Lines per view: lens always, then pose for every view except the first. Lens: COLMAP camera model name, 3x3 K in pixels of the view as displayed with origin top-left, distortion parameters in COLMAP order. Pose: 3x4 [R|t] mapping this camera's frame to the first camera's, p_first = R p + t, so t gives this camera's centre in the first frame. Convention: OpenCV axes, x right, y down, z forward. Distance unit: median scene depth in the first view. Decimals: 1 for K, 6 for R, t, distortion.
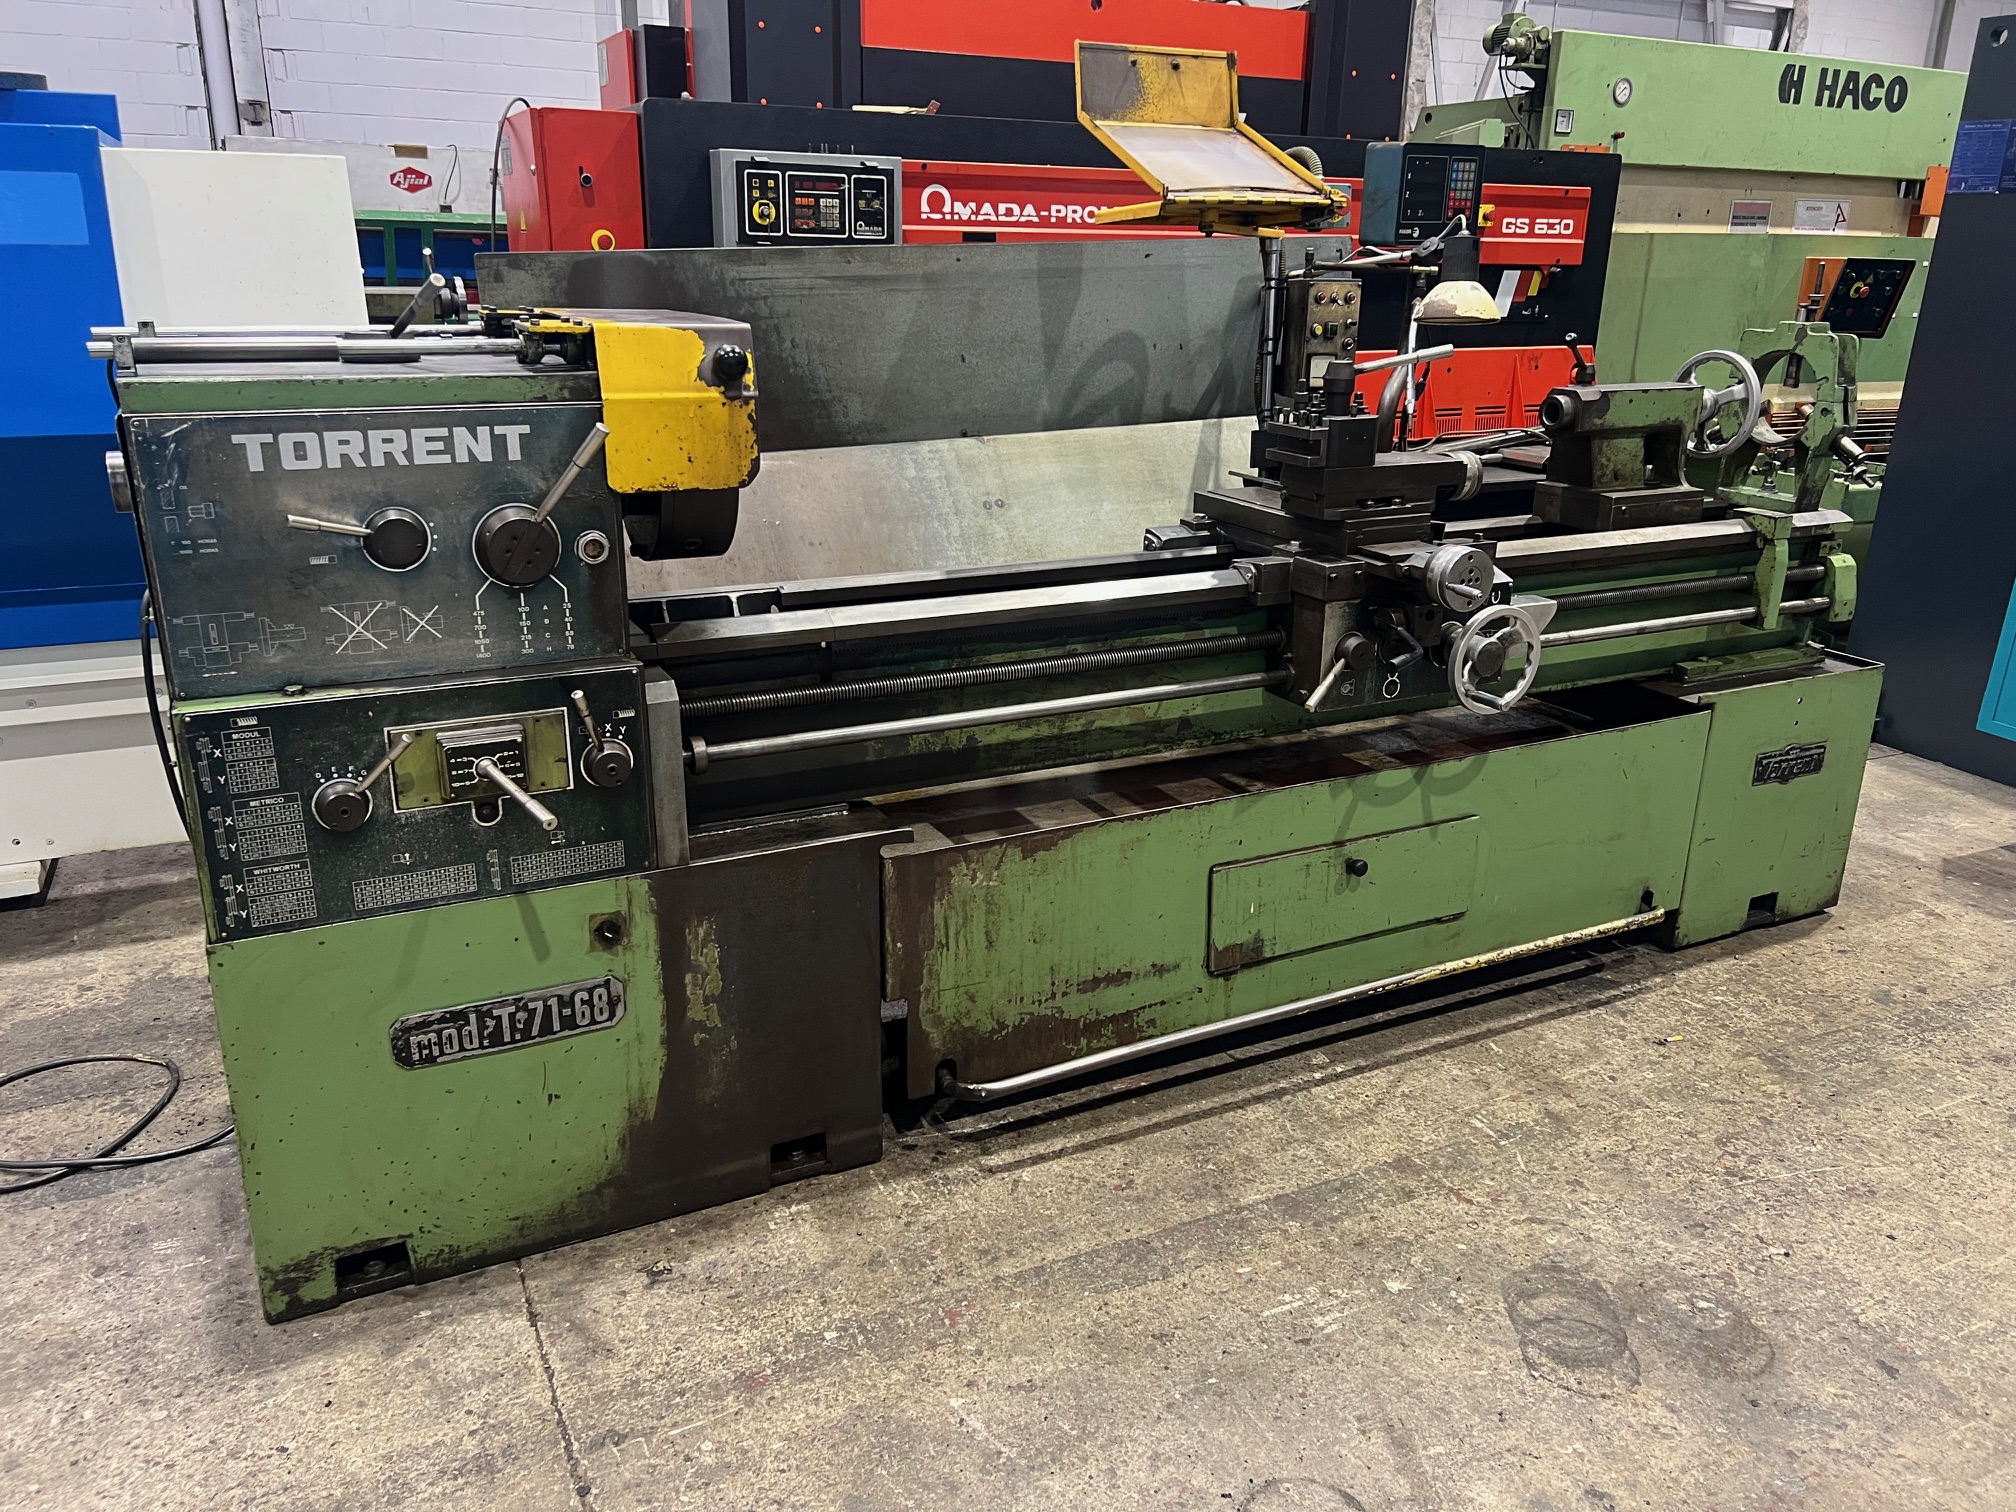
lens RADIAL K [[1502.4, 0, 1026.6], [0, 1502.4, 744.5], [0, 0, 1]] dist [0.057940, -0.069182]
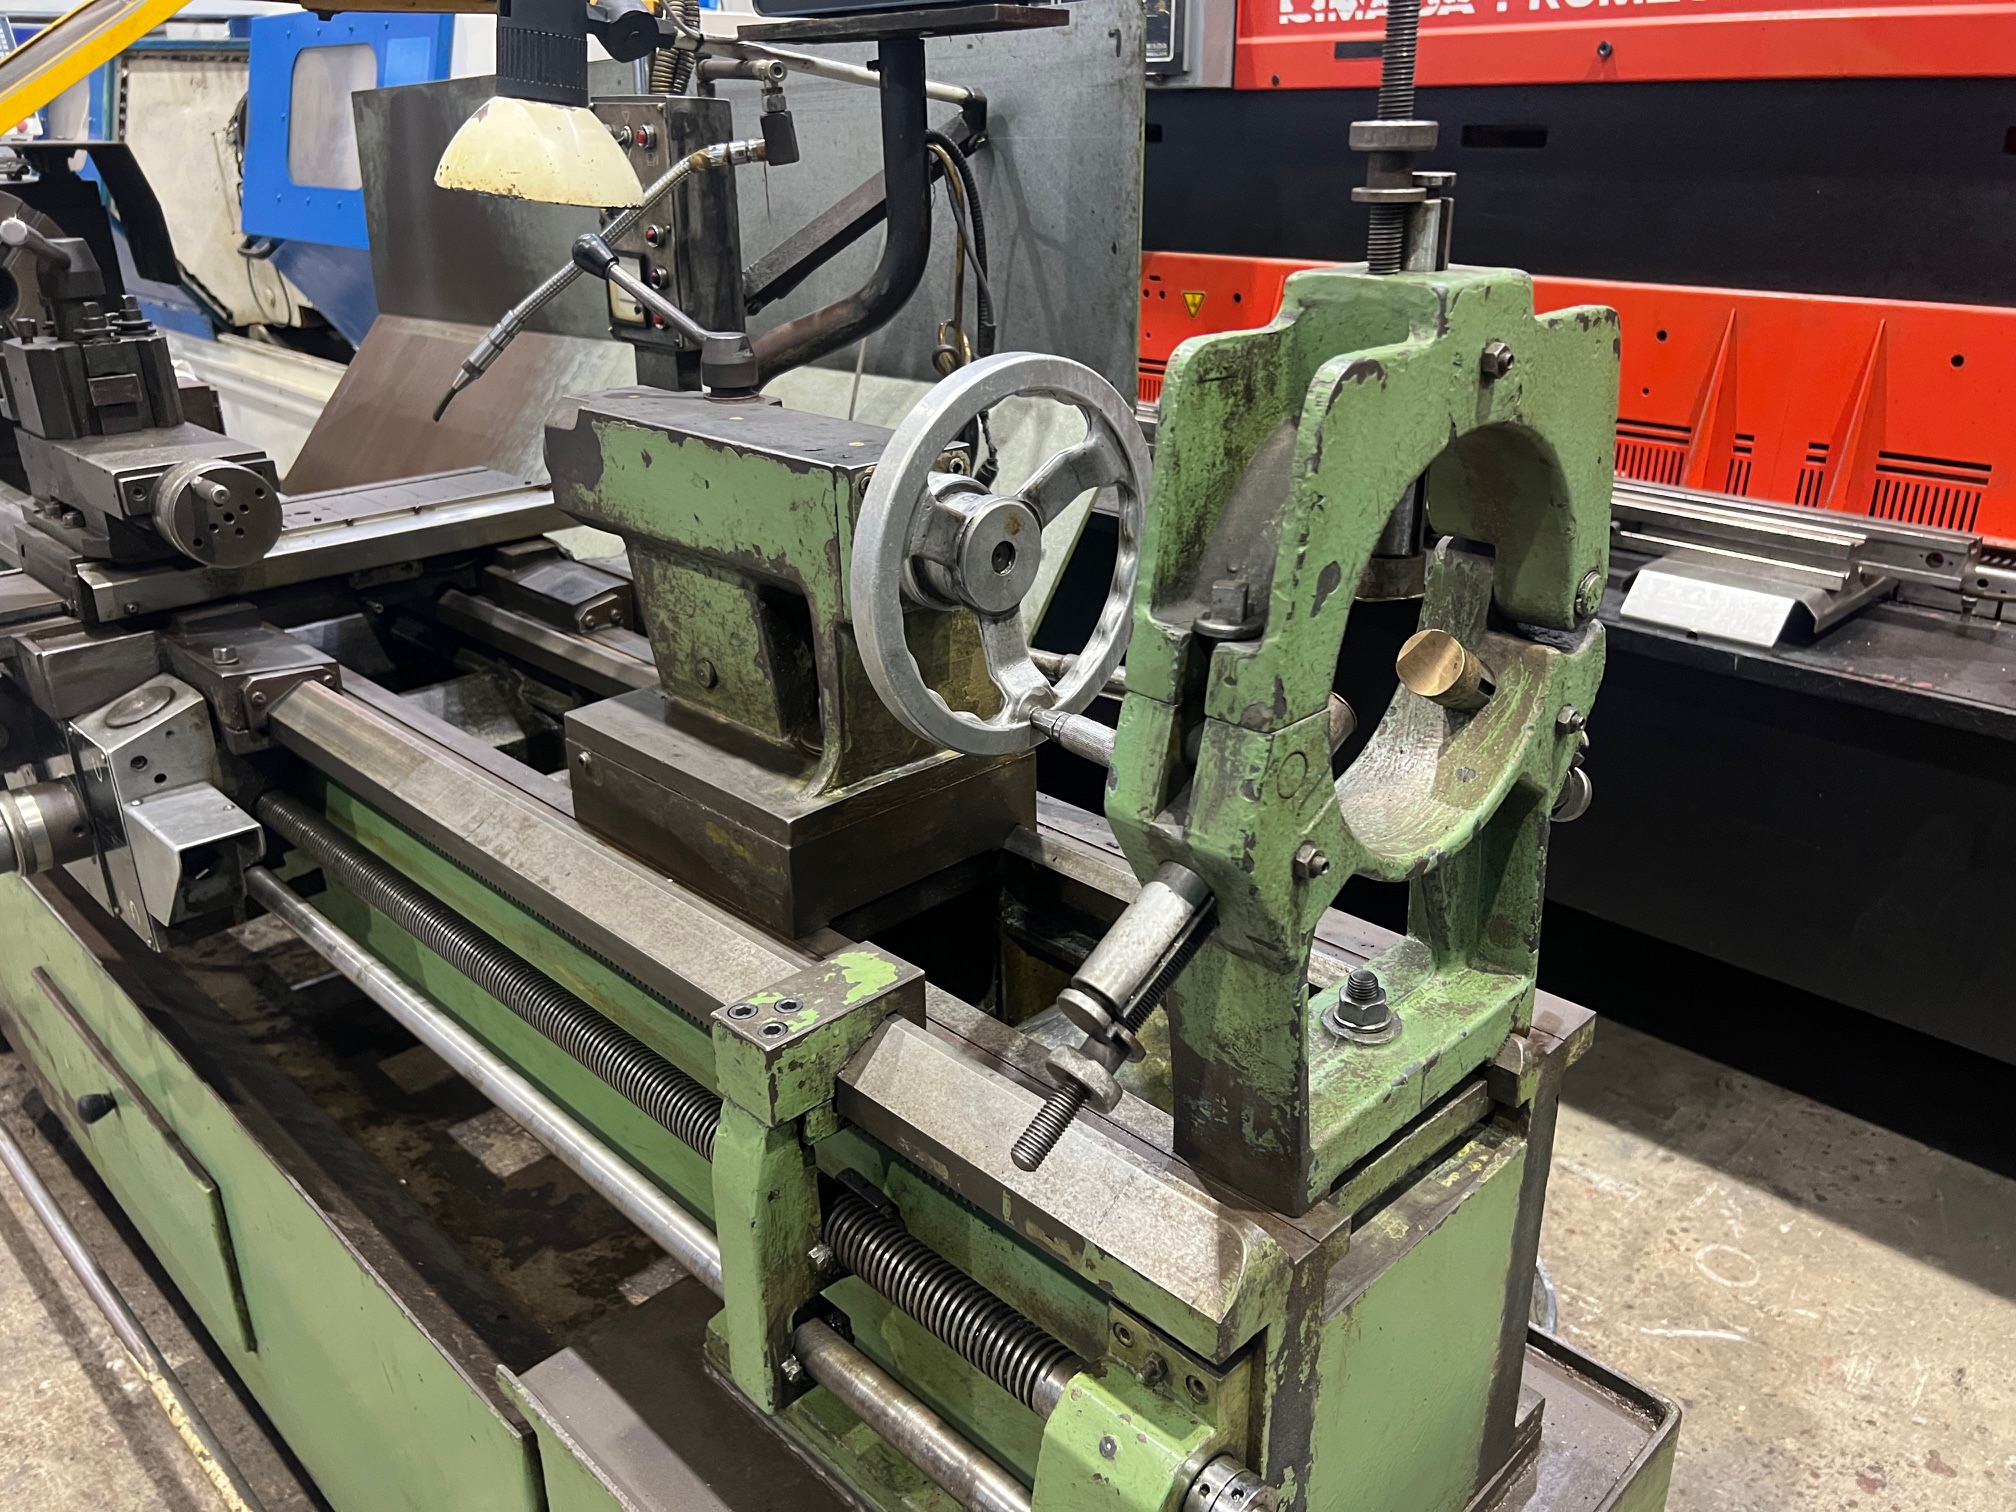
lens RADIAL K [[1502.4, 0, 1026.6], [0, 1502.4, 744.5], [0, 0, 1]] dist [0.057940, -0.069182]
pose [[0.316713, 0.346158, -0.883101, 0.839591], [-0.291513, 0.921491, 0.256659, -0.319318], [0.902615, 0.176148, 0.392758, 1.108080]]
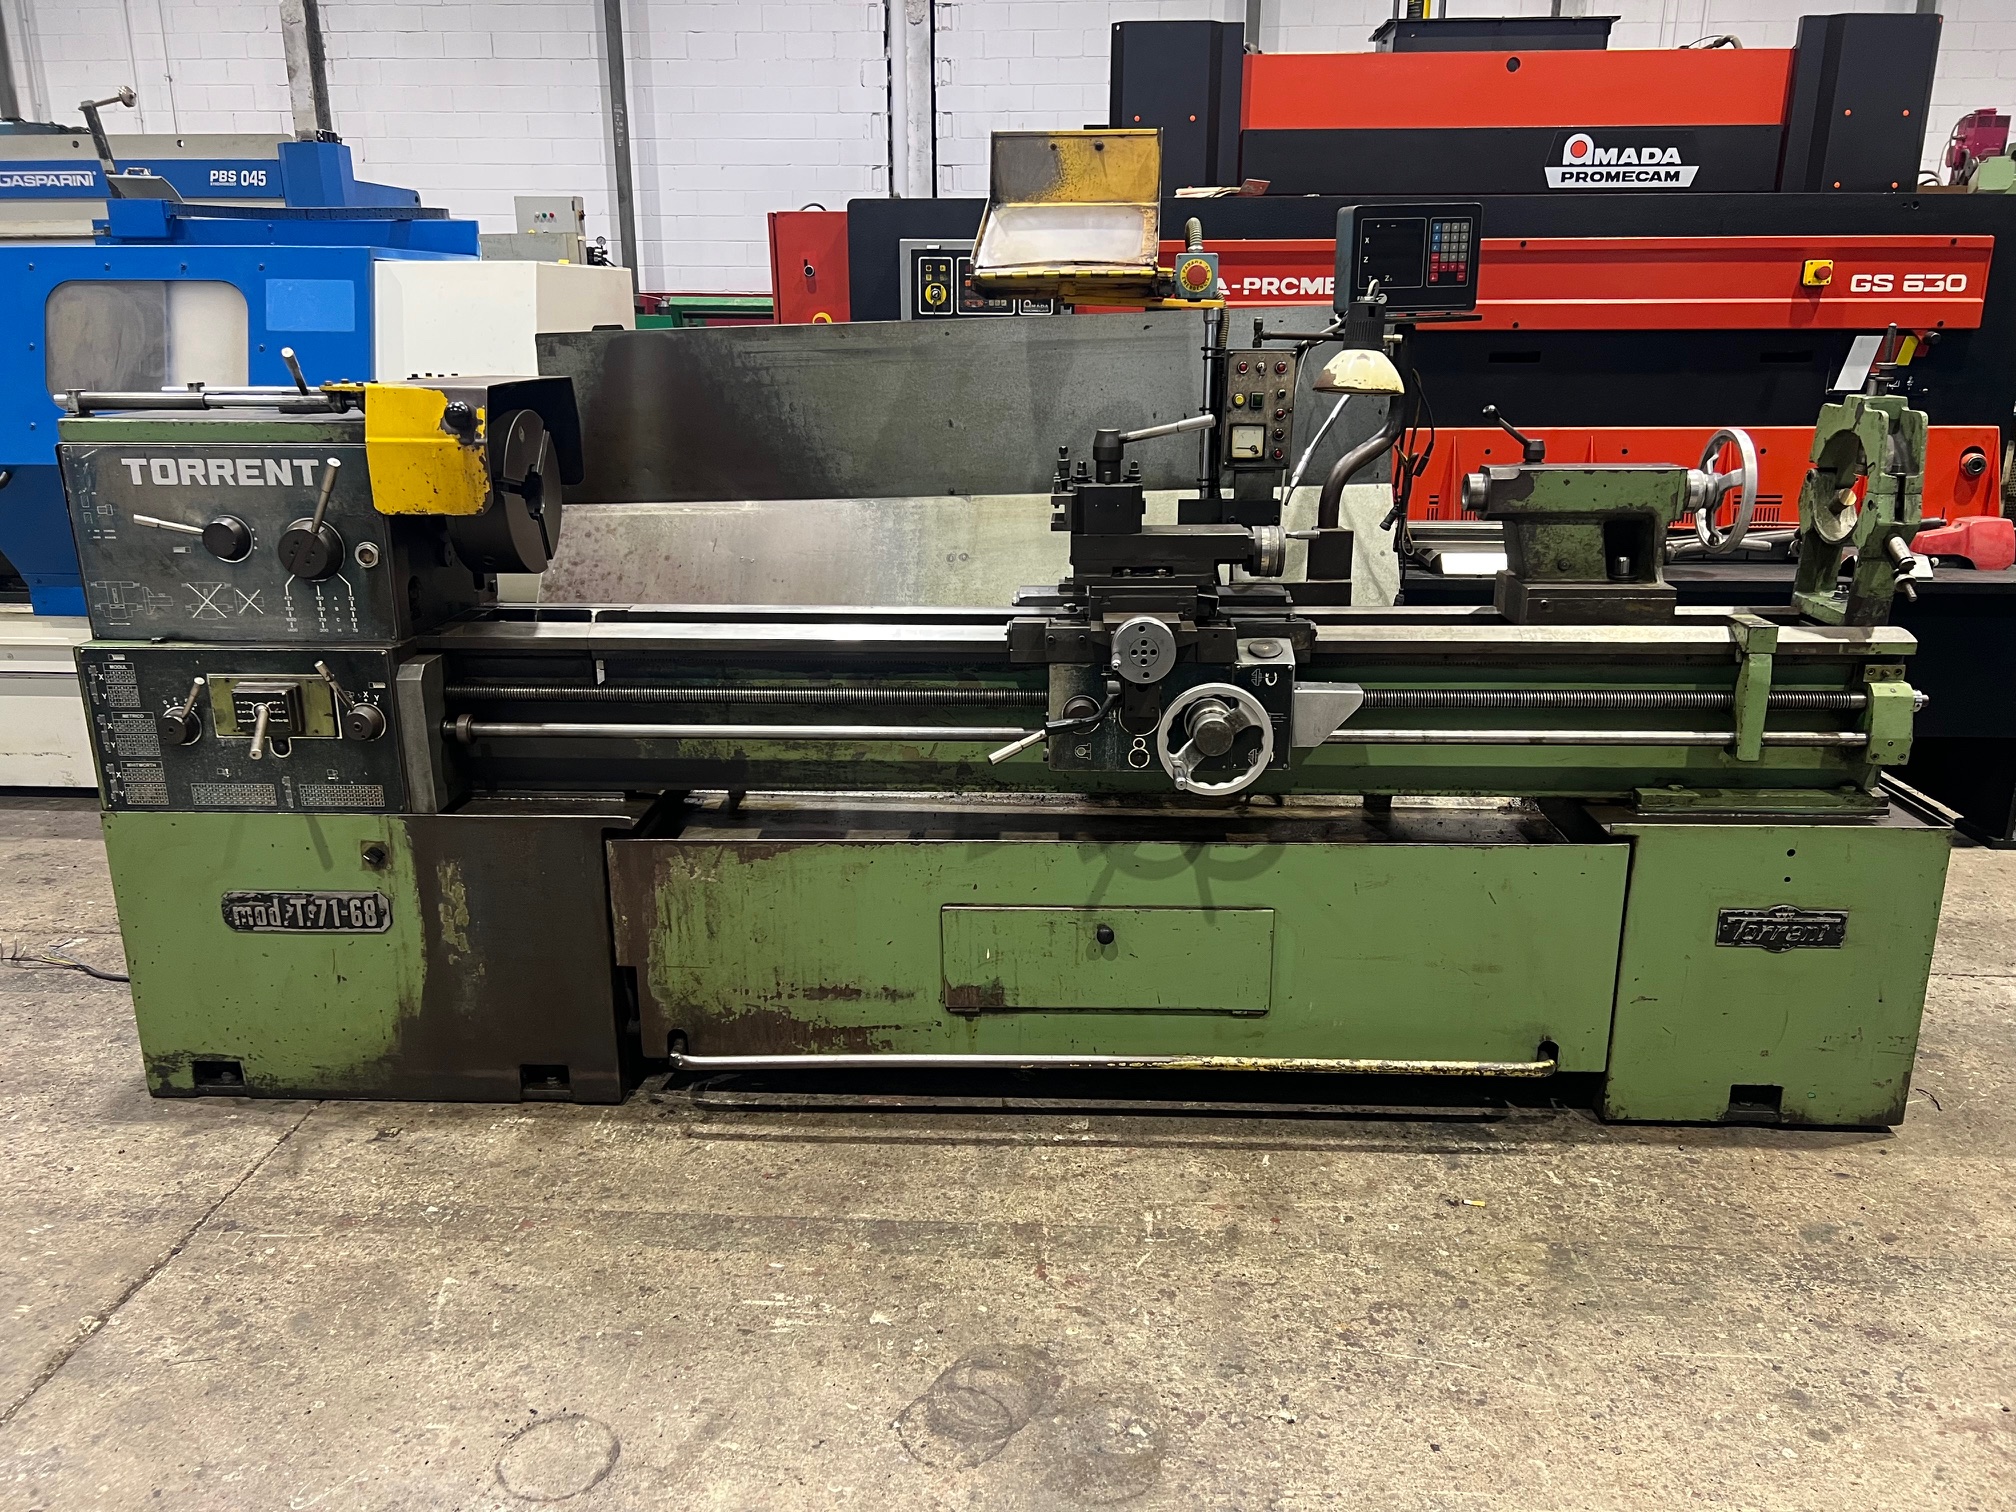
lens RADIAL K [[1504.6, 0, 1008.0], [0, 1504.6, 756.0], [0, 0, 1]] dist [0.060785, -0.072804]
pose [[0.873190, 0.119325, -0.472547, 0.639795], [-0.138041, 0.990414, -0.004984, -0.022341], [0.467422, 0.069583, 0.881292, 0.092334]]
